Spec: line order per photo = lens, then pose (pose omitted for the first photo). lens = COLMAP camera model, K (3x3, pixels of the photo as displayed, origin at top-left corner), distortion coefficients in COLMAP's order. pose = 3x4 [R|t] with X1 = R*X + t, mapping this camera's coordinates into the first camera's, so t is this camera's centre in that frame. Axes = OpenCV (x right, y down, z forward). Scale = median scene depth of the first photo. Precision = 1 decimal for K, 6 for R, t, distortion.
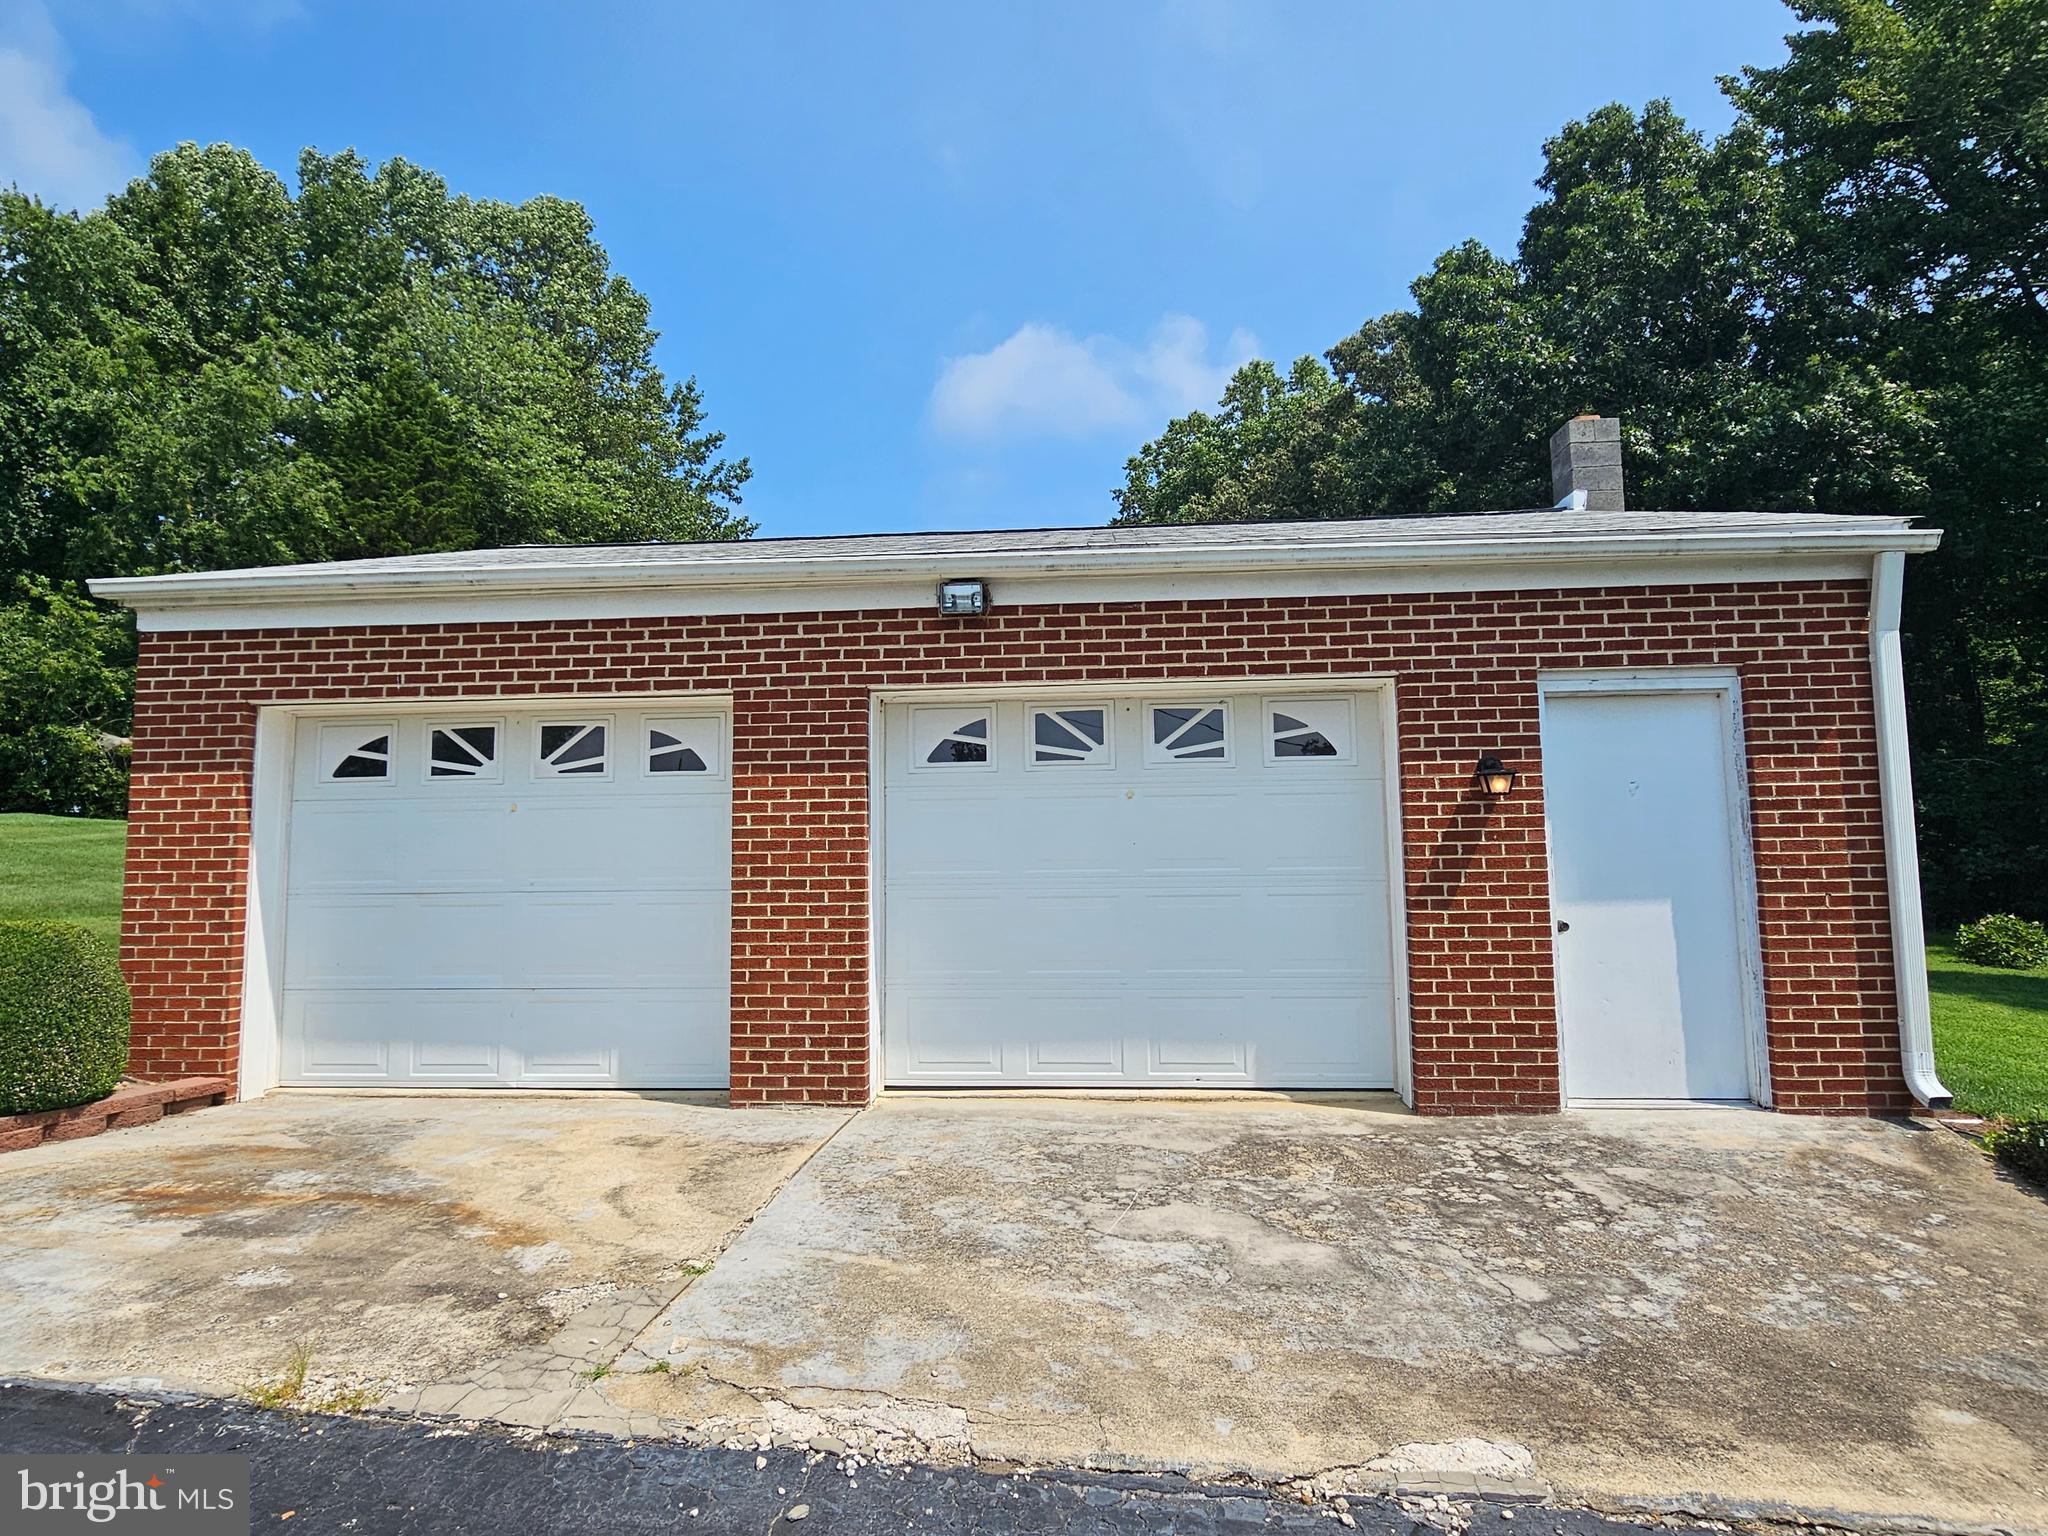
lens RADIAL K [[1099.3, 0, 1026.3], [0, 1099.3, 759.7], [0, 0, 1]] dist [-0.003683, 0.000088]
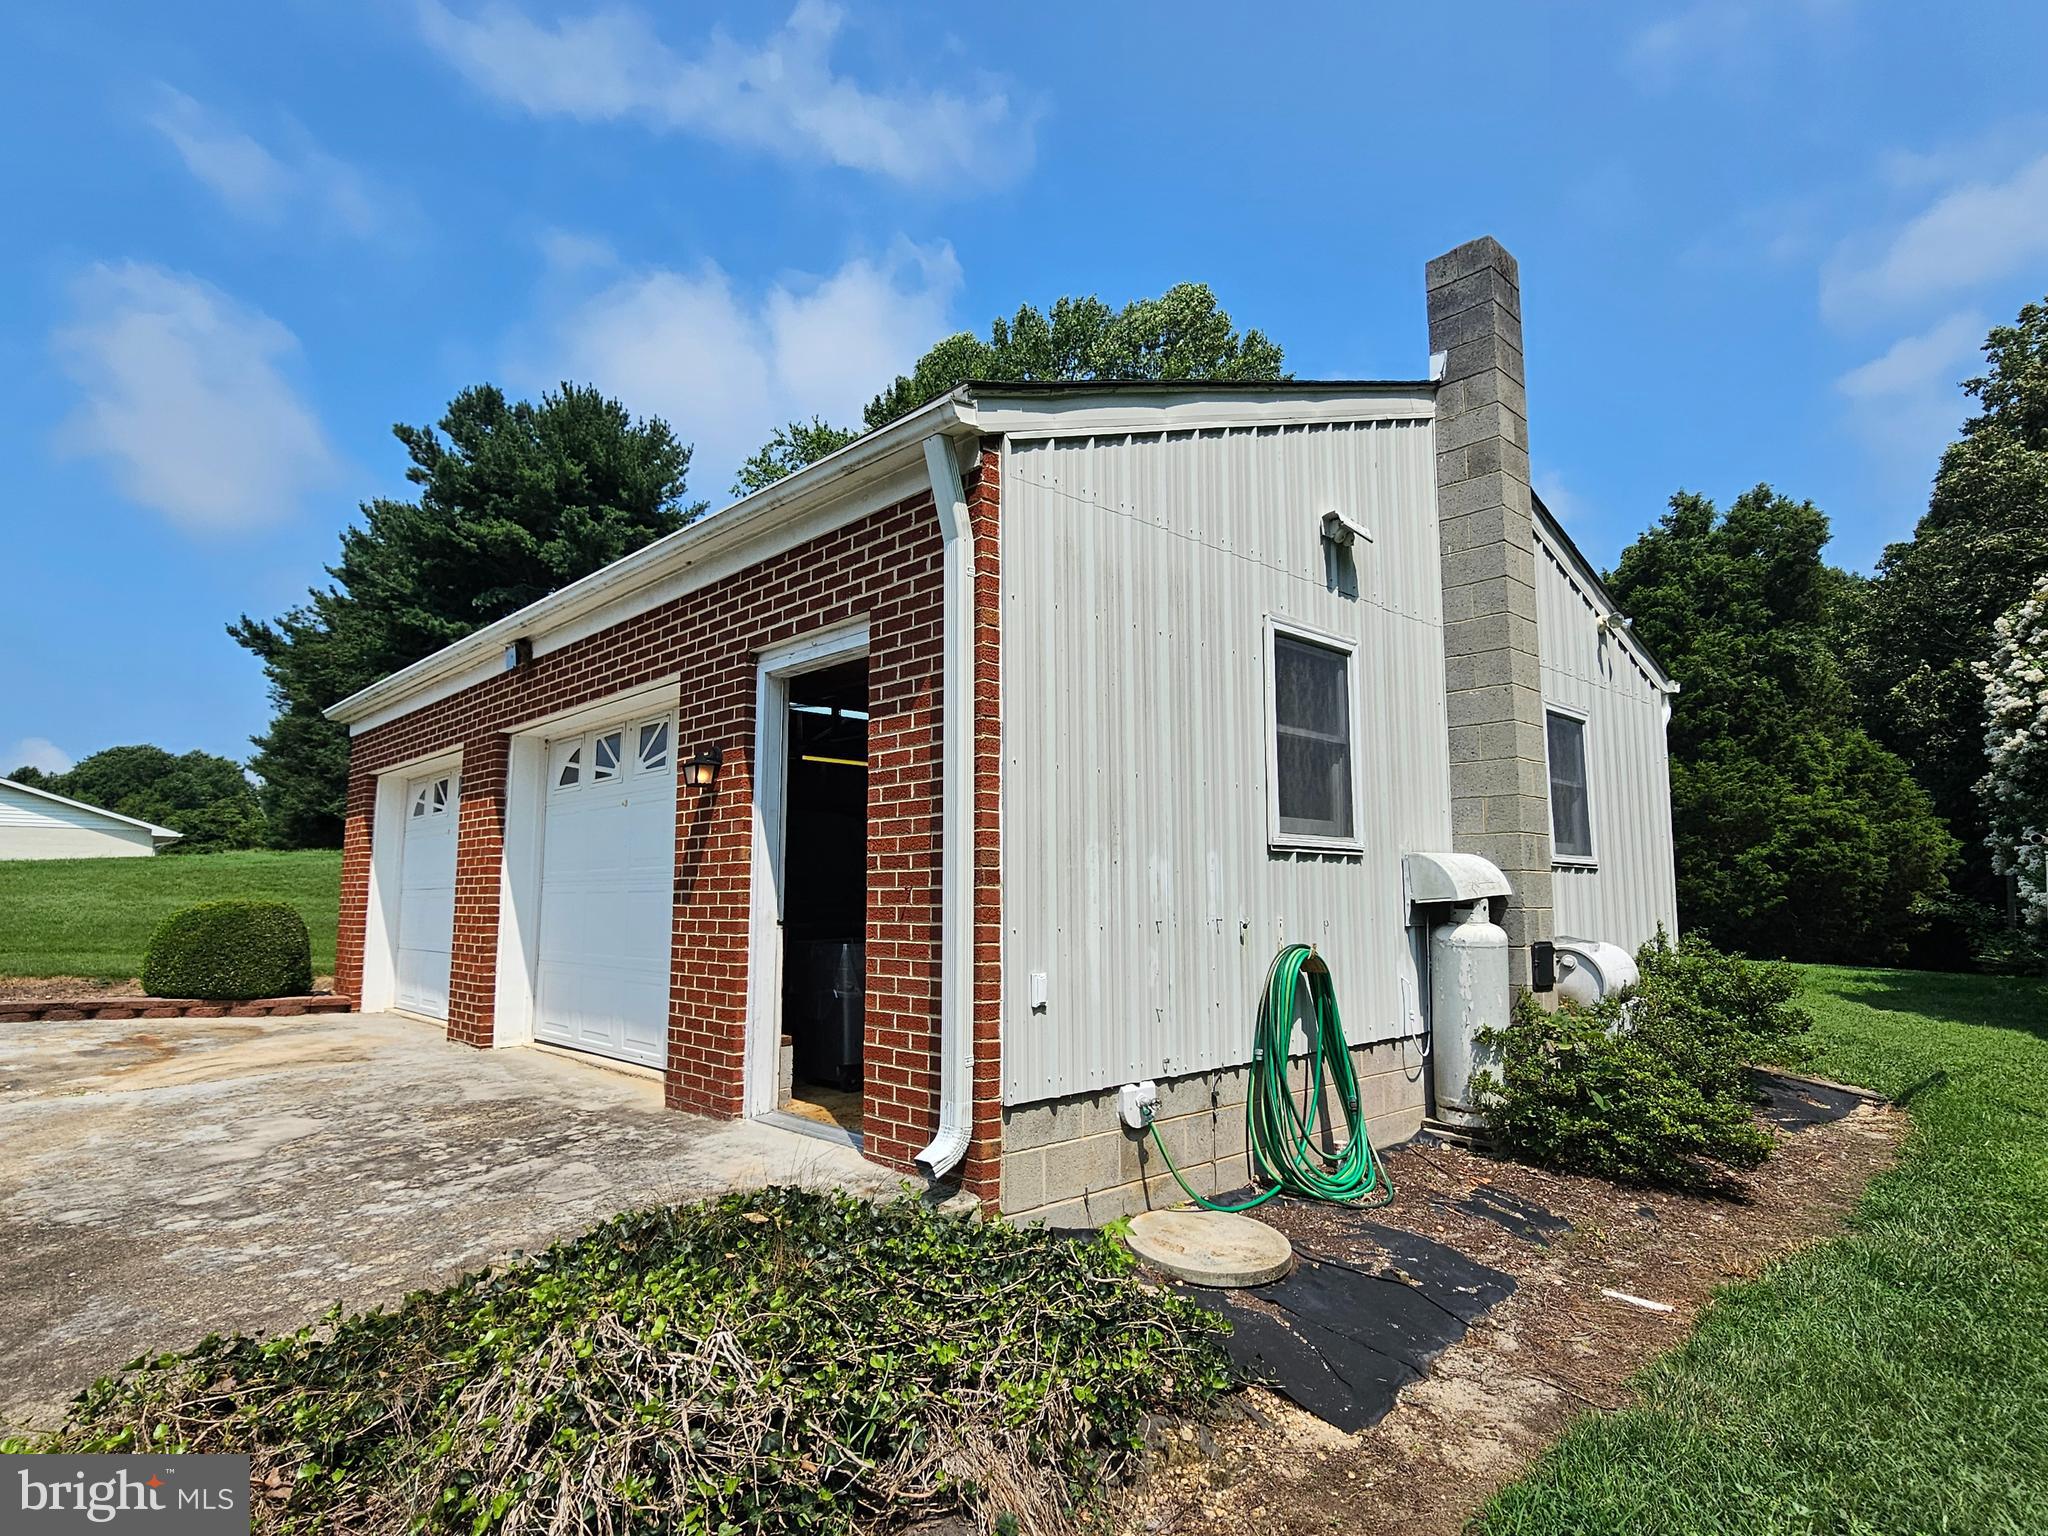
lens RADIAL K [[1099.3, 0, 1024.9], [0, 1099.3, 772.6], [0, 0, 1]] dist [-0.003683, 0.000088]
pose [[0.750495, -0.066812, -0.657490, 1.249238], [0.059282, 0.997672, -0.033713, 0.067664], [0.658212, -0.013675, 0.752708, 0.438334]]
